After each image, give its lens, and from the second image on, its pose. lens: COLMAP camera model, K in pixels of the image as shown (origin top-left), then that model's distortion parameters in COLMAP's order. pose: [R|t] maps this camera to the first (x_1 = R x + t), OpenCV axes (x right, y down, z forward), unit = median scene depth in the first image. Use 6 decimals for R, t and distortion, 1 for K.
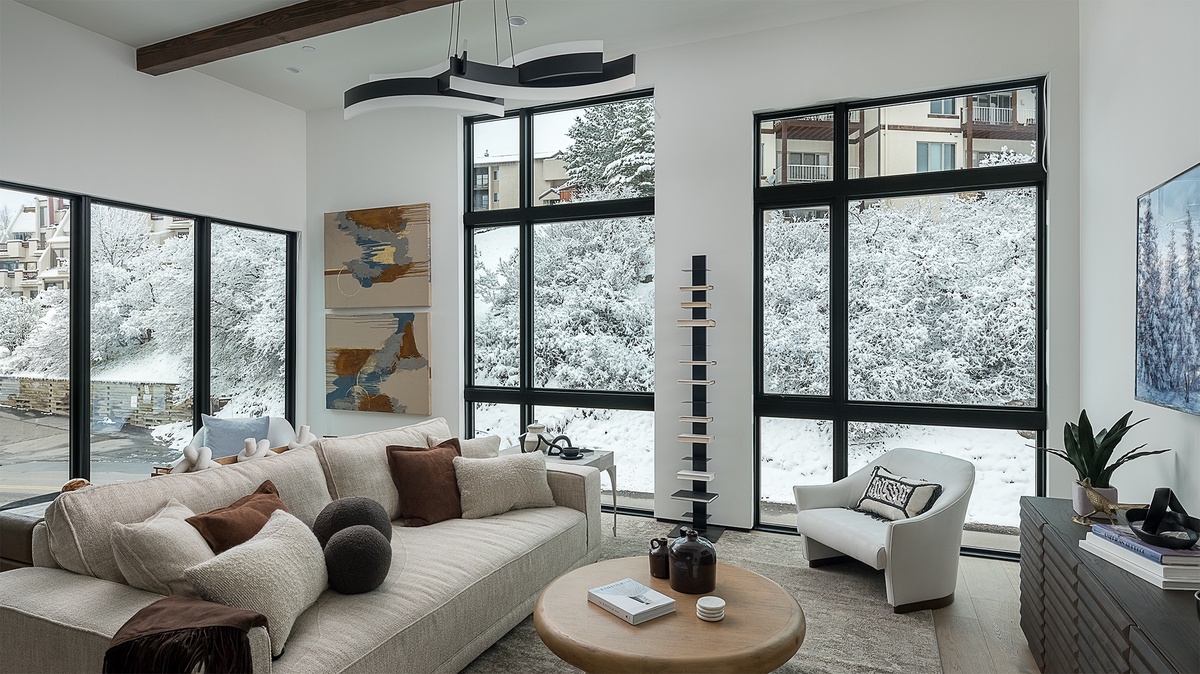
lens RADIAL K [[675.3, 0, 607.0], [0, 675.3, 338.0], [0, 0, 1]] dist [0.001186, 0.000251]
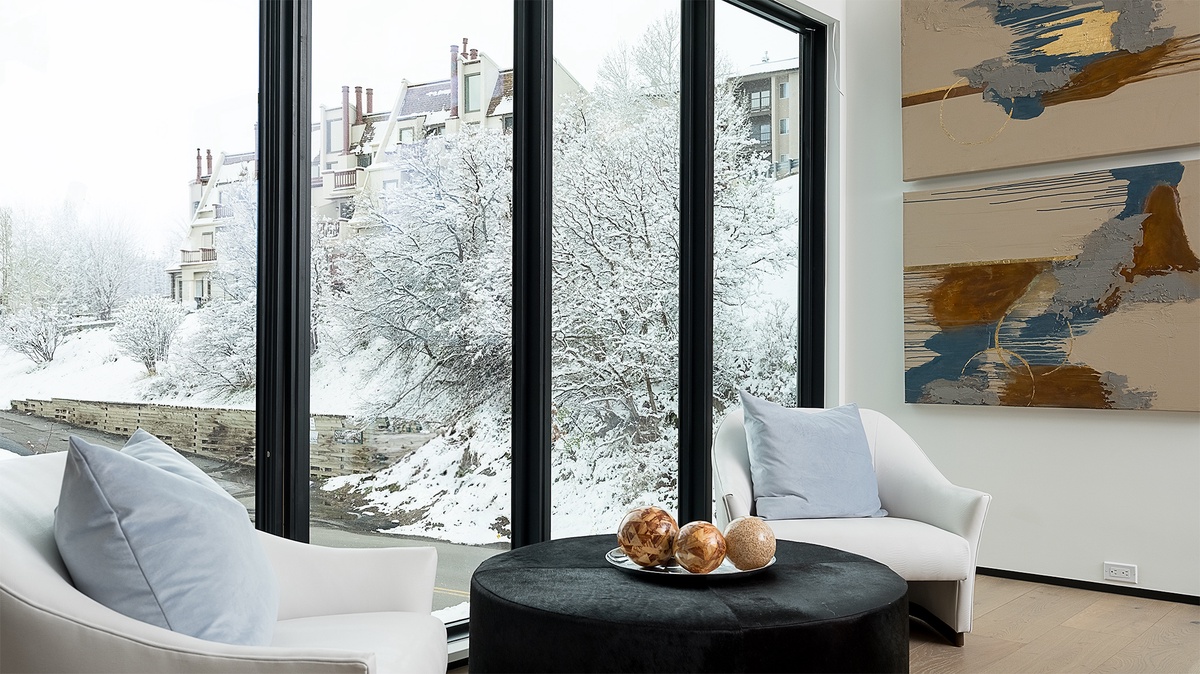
lens RADIAL K [[1098.7, 0, 597.5], [0, 1098.7, 337.5], [0, 0, 1]] dist [0.017653, 0.010361]
pose [[0.945560, -0.006971, -0.325373, -0.378521], [0.001877, 0.999871, -0.015967, 0.073944], [0.325442, 0.014487, 0.945451, 0.242222]]
